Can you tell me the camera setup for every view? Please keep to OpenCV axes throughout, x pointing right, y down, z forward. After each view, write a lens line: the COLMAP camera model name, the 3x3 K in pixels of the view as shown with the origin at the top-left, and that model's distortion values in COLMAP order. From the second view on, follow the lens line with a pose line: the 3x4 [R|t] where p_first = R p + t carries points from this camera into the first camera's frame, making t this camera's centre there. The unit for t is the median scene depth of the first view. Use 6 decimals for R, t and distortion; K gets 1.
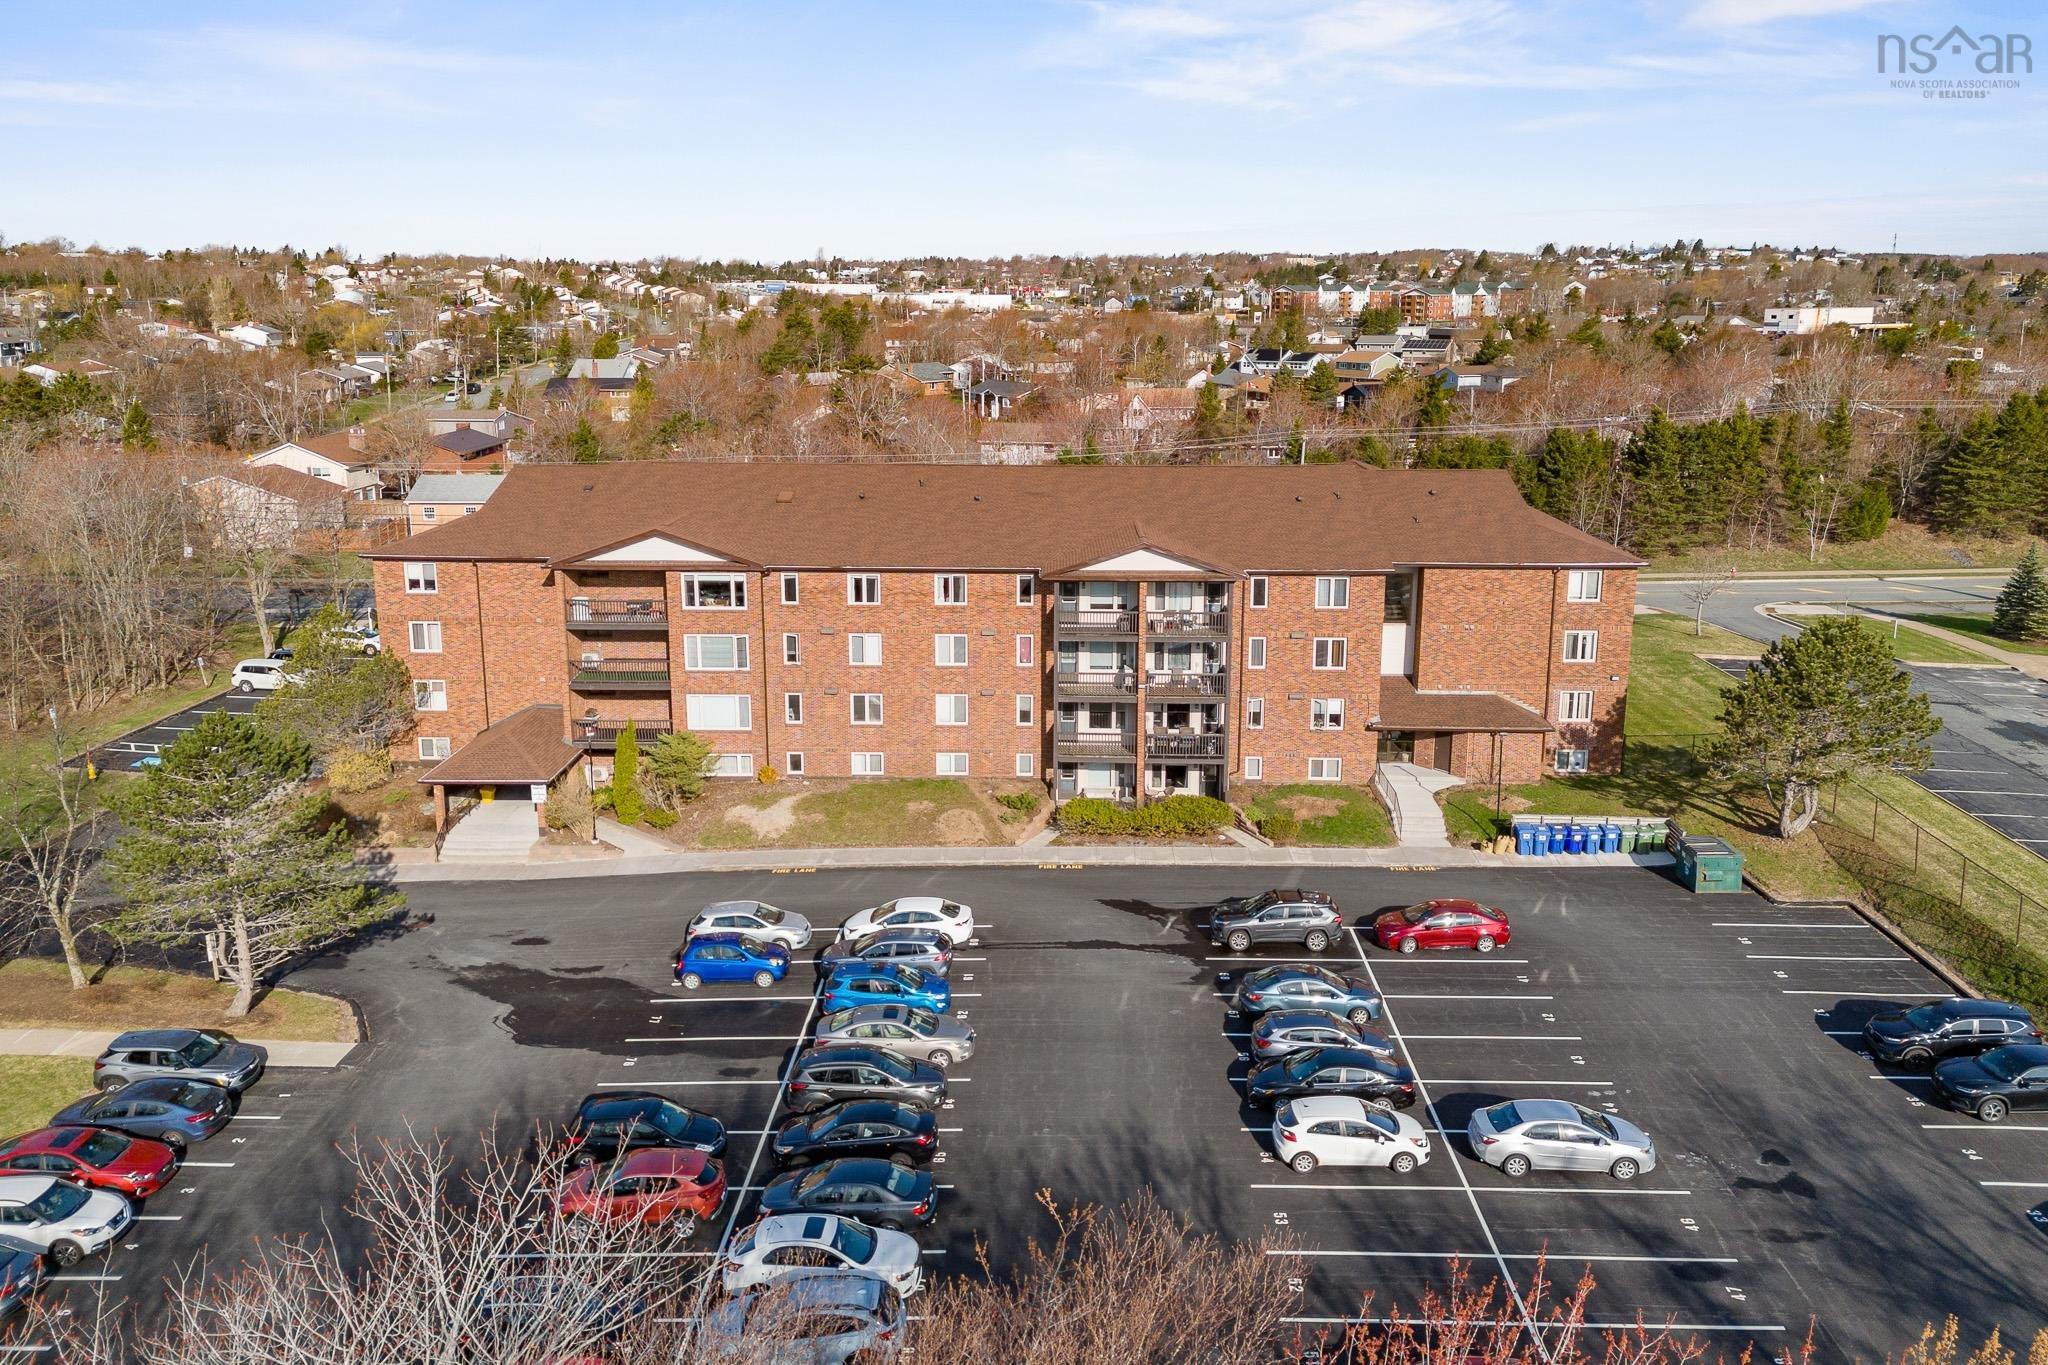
lens RADIAL K [[1504.0, 0, 1016.4], [0, 1504.0, 579.6], [0, 0, 1]] dist [0.051544, -0.033165]
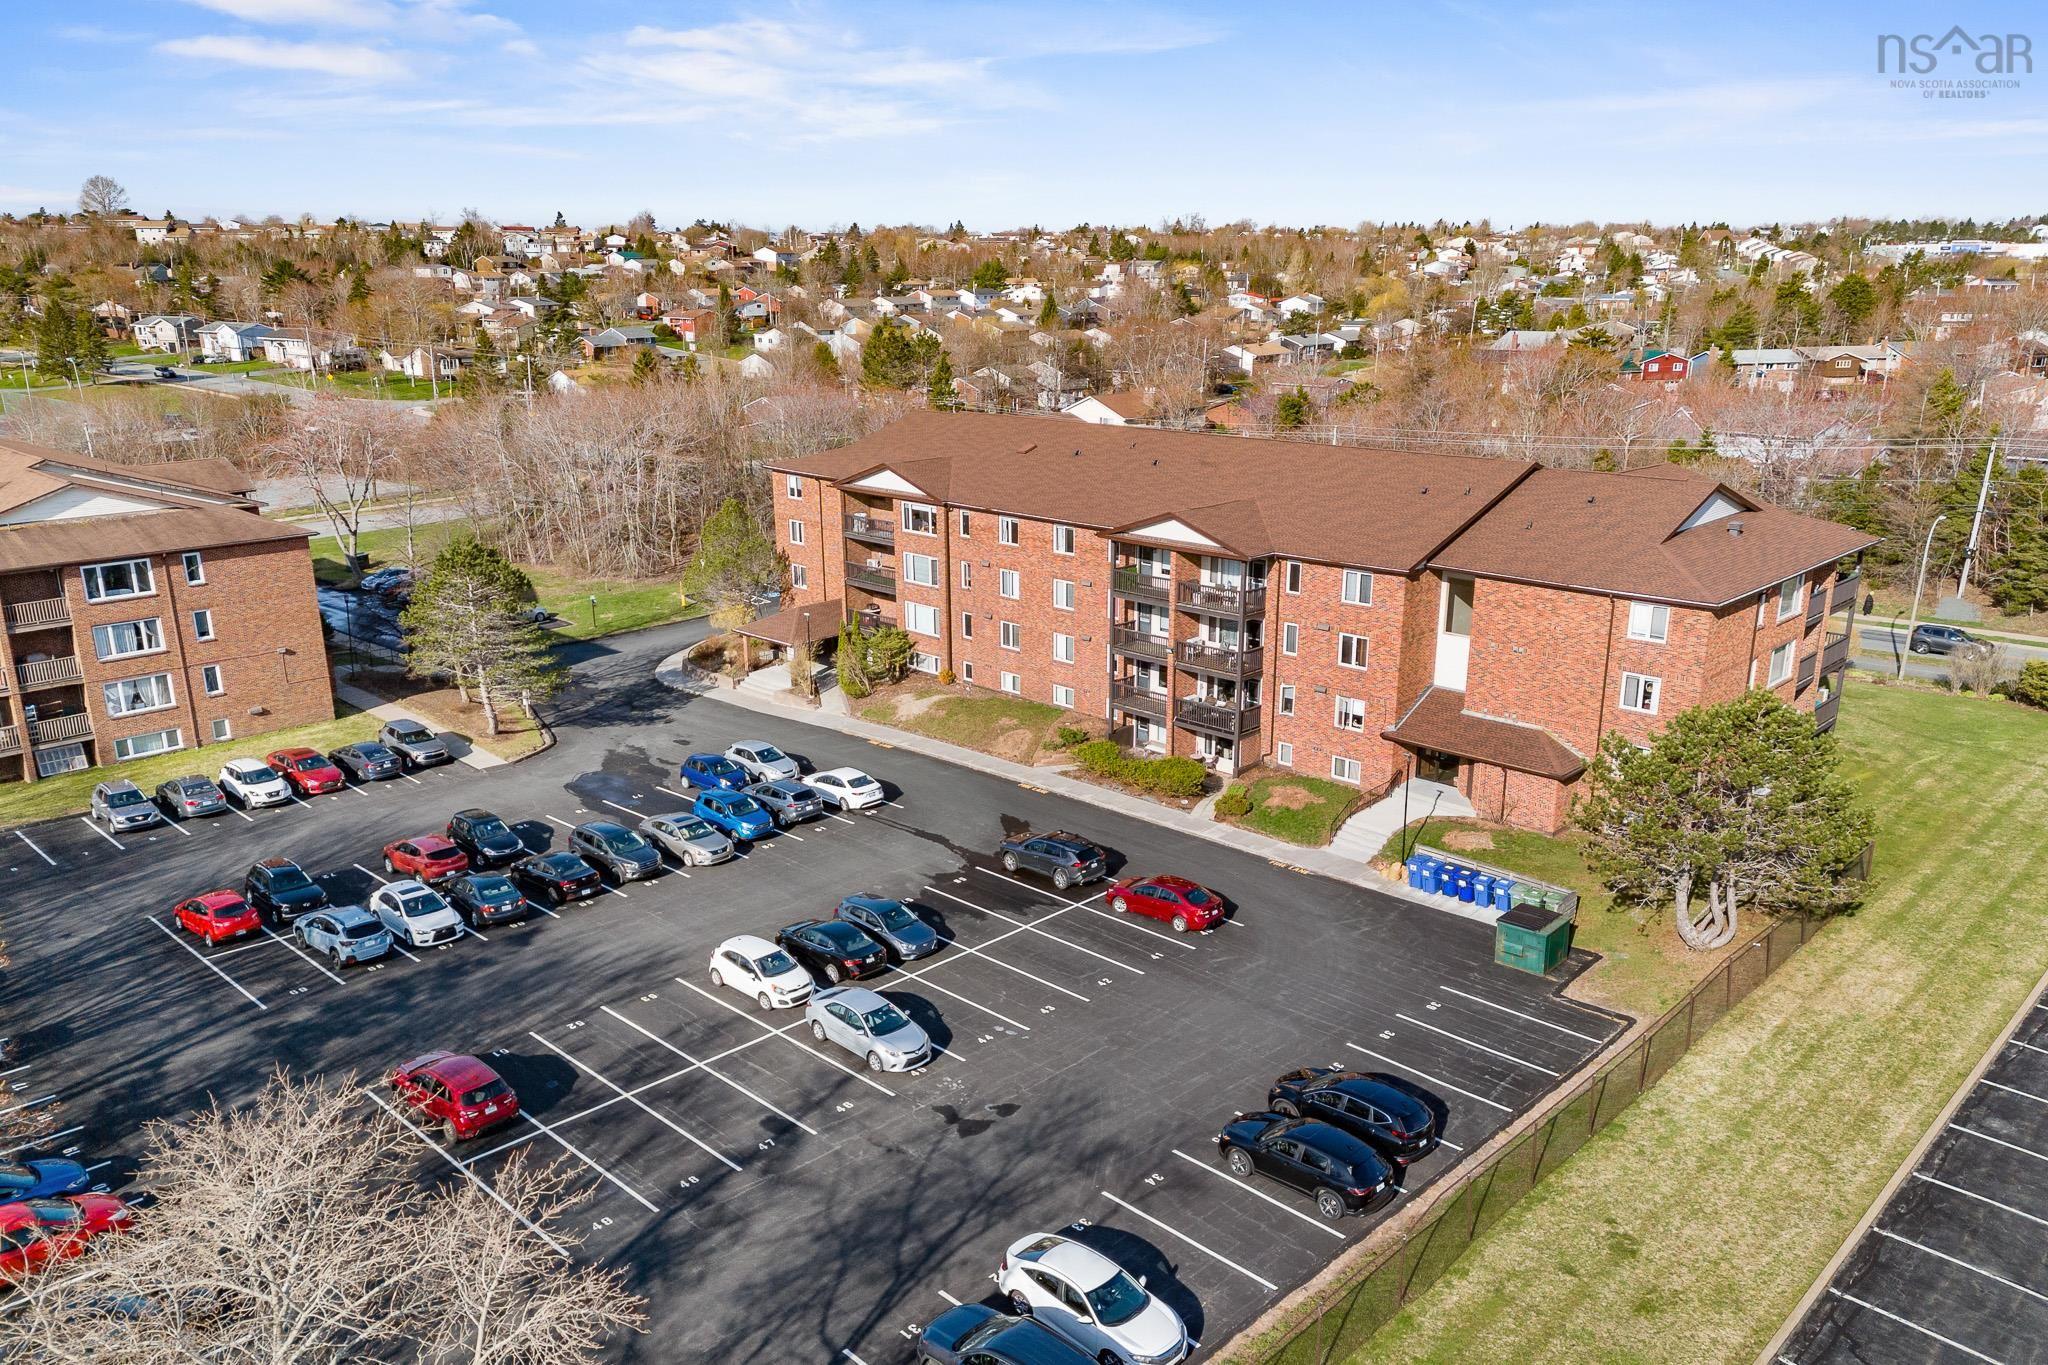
lens RADIAL K [[1504.0, 0, 1029.5], [0, 1504.0, 689.1], [0, 0, 1]] dist [0.051544, -0.033165]
pose [[0.738735, 0.179253, -0.649723, 0.685788], [-0.124447, 0.983687, 0.129895, -0.026370], [0.662408, -0.015101, 0.748991, 0.141785]]
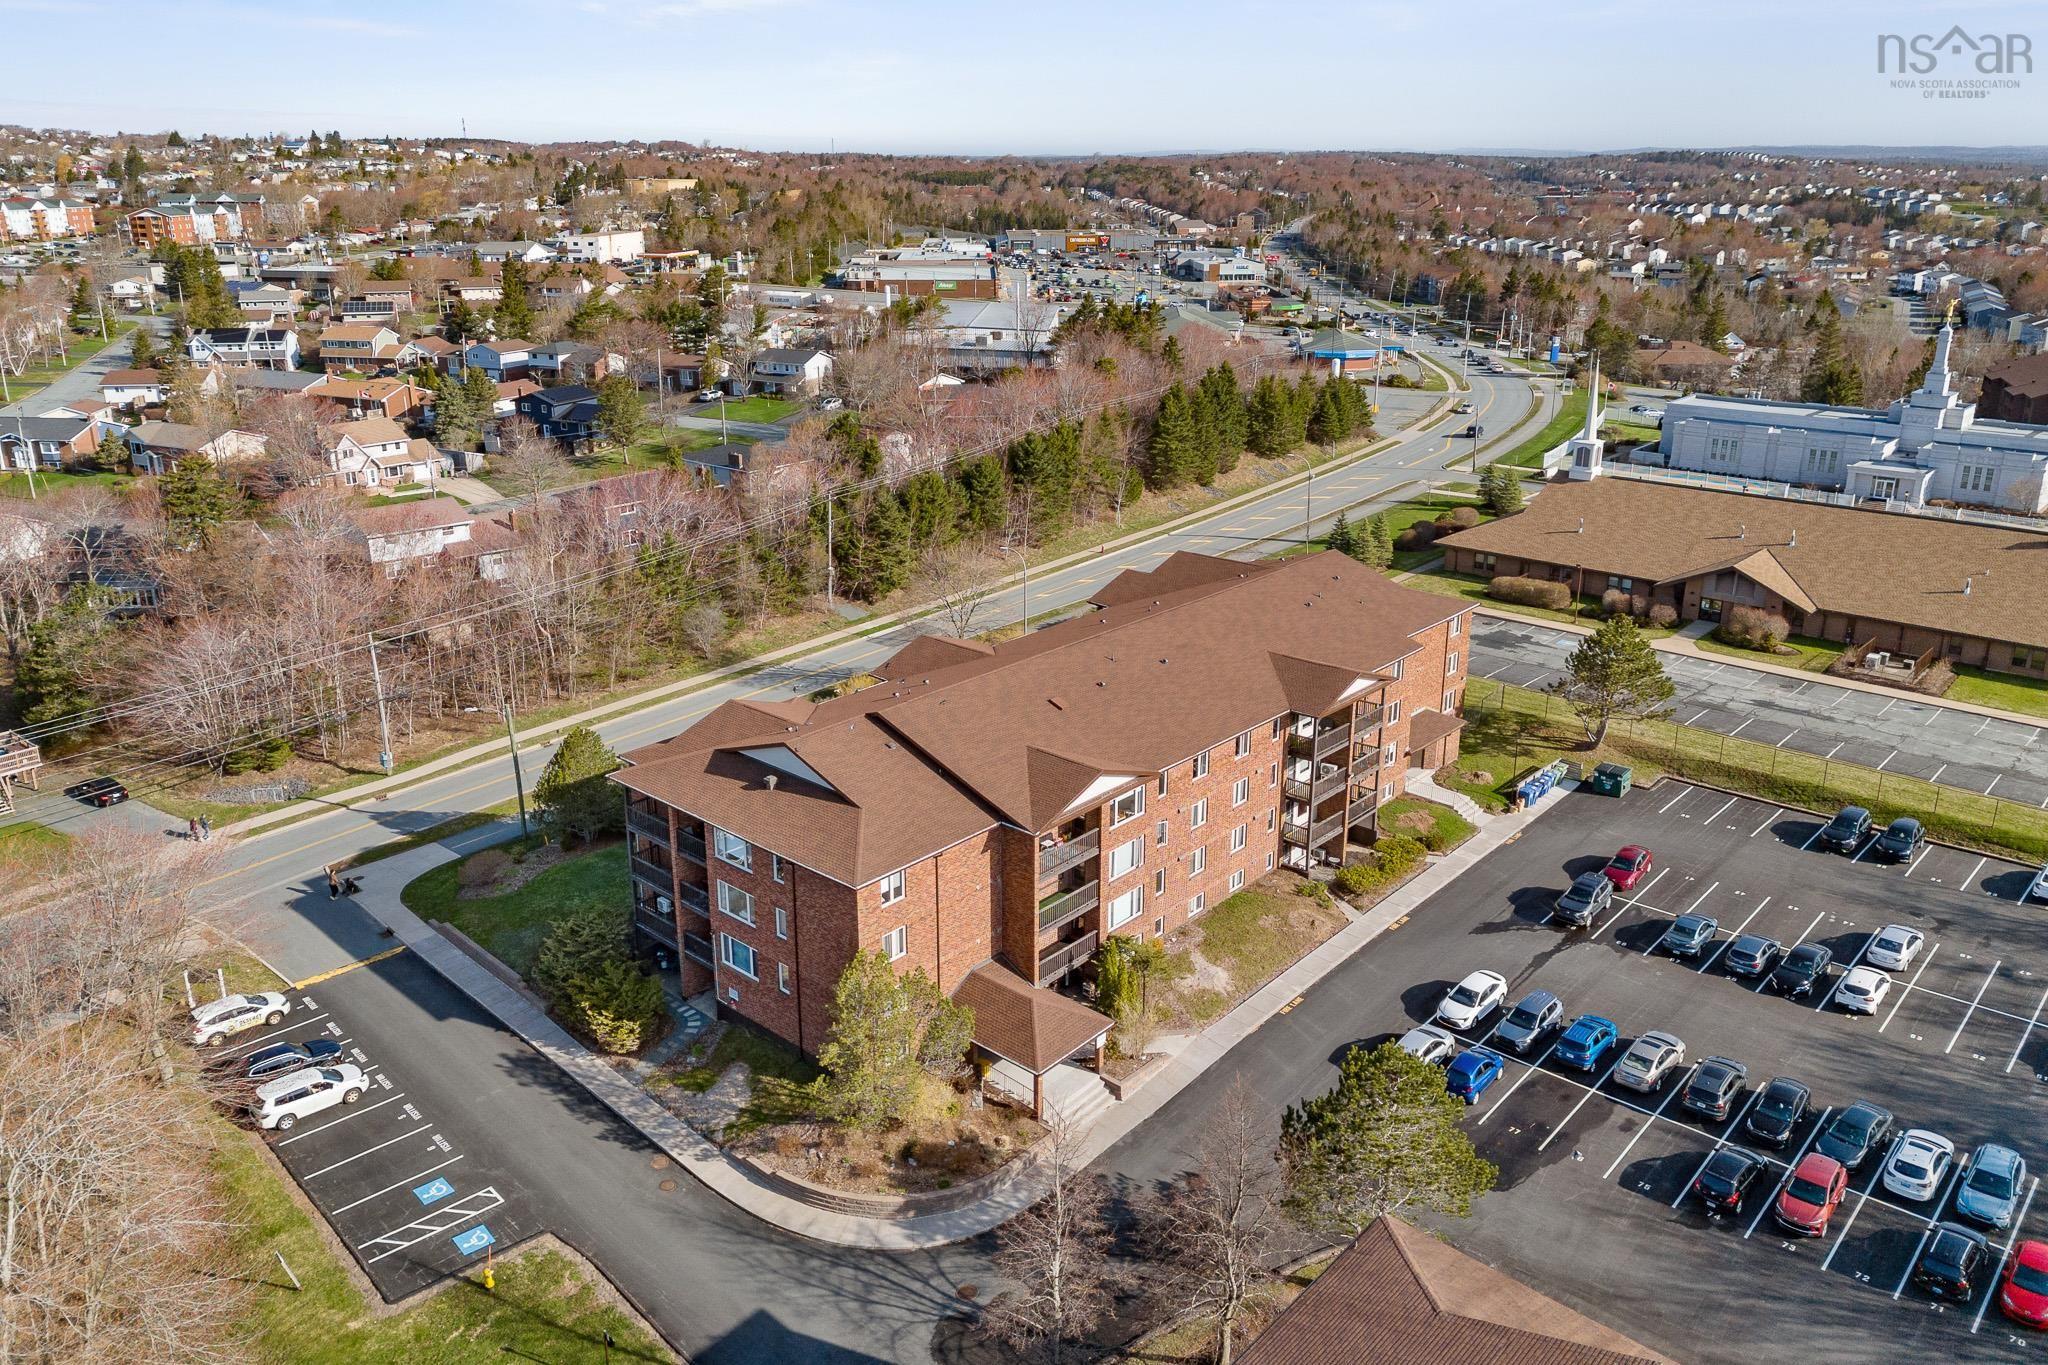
lens RADIAL K [[1504.0, 0, 1022.3], [0, 1504.0, 679.3], [0, 0, 1]] dist [0.051544, -0.033165]
pose [[0.645030, -0.250608, 0.721894, -1.022148], [0.148013, 0.967777, 0.203715, -0.318124], [-0.749685, -0.024553, 0.661339, 0.334449]]
